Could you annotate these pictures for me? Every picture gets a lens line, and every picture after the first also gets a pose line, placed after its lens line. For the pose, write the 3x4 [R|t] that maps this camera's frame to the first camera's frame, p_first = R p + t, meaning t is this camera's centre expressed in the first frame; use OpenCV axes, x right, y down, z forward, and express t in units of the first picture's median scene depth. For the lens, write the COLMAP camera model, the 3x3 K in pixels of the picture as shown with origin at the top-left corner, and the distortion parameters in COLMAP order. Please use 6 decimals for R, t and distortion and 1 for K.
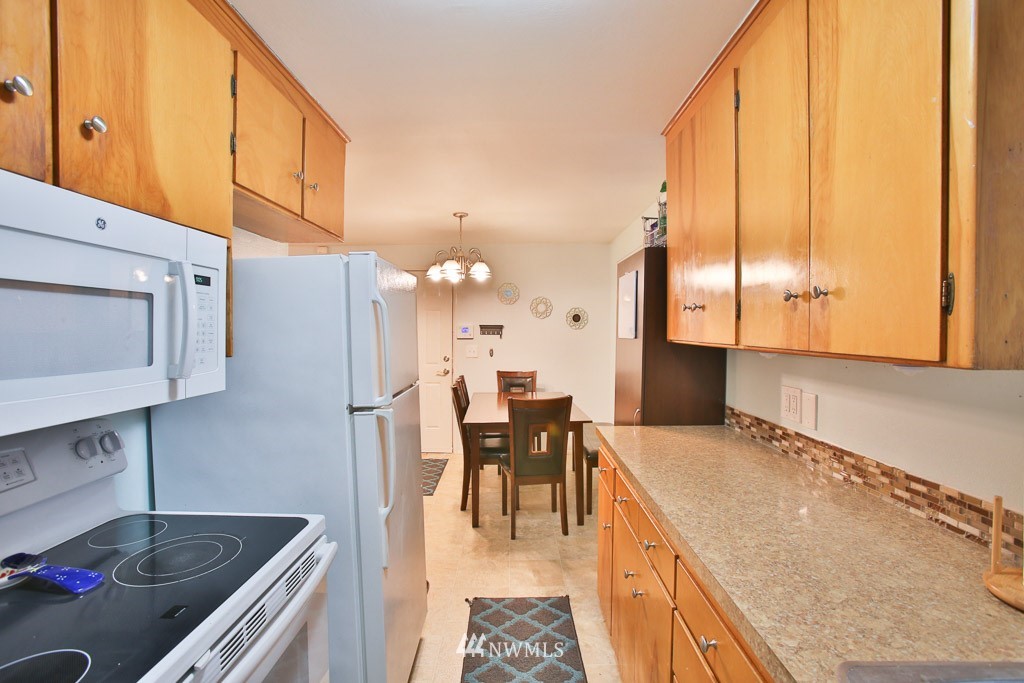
lens RADIAL K [[464.1, 0, 511.7], [0, 464.1, 341.1], [0, 0, 1]] dist [-0.031088, 0.003571]
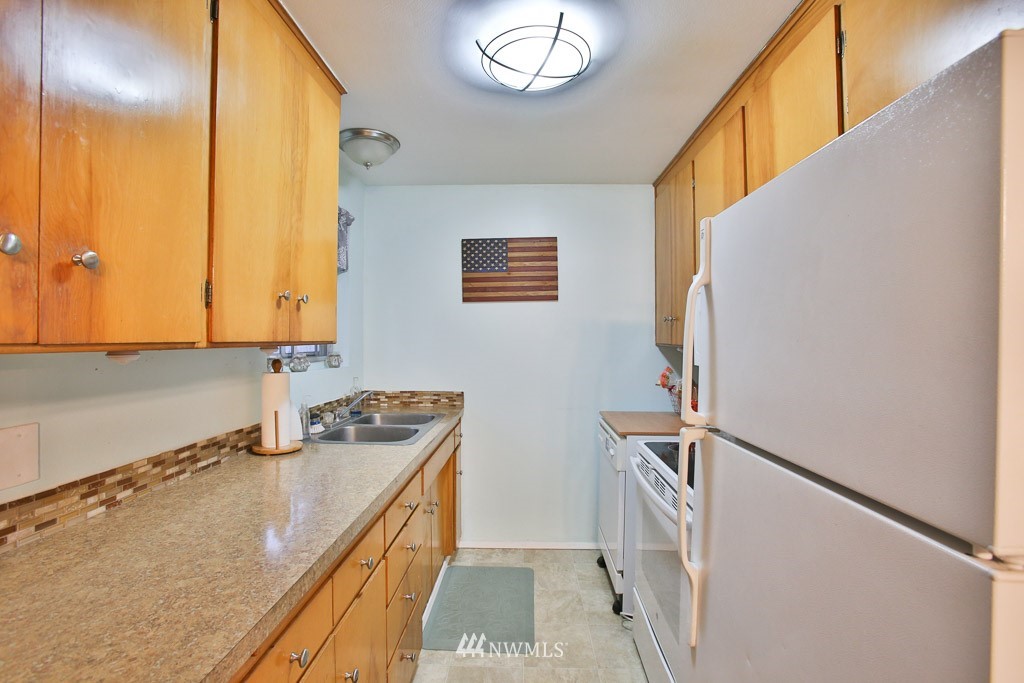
lens RADIAL K [[464.1, 0, 511.1], [0, 464.1, 340.3], [0, 0, 1]] dist [-0.031088, 0.003571]
pose [[-0.999730, -0.002698, 0.023075, -0.000015], [-0.001964, 0.999493, 0.031776, -0.021614], [-0.023149, 0.031722, -0.999229, 2.064322]]
